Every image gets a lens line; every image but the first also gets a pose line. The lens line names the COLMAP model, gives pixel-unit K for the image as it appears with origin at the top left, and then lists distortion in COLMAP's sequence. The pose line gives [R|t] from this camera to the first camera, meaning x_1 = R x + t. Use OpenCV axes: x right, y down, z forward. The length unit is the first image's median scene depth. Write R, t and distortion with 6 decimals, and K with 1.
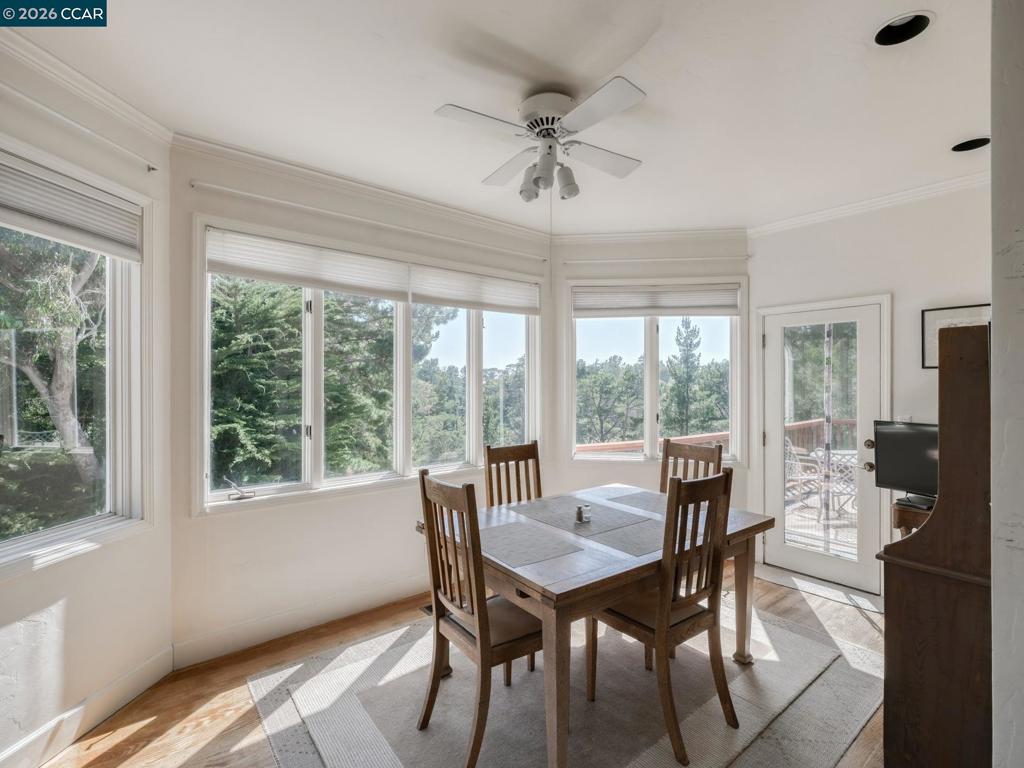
lens RADIAL K [[471.1, 0, 493.8], [0, 471.1, 386.0], [0, 0, 1]] dist [0.002945, 0.002390]
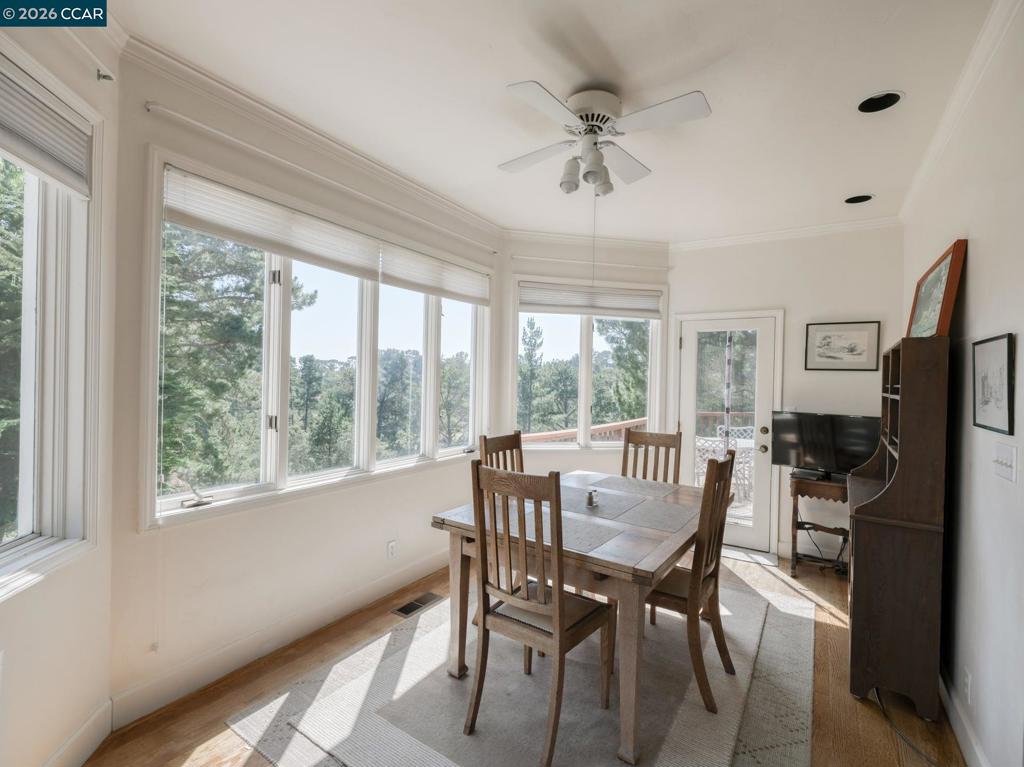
lens RADIAL K [[471.1, 0, 492.0], [0, 471.1, 382.1], [0, 0, 1]] dist [0.002945, 0.002390]
pose [[0.949209, 0.020988, 0.313946, -0.289182], [-0.022037, 0.999757, -0.000209, 0.014254], [-0.313874, -0.006720, 0.949441, 0.062099]]
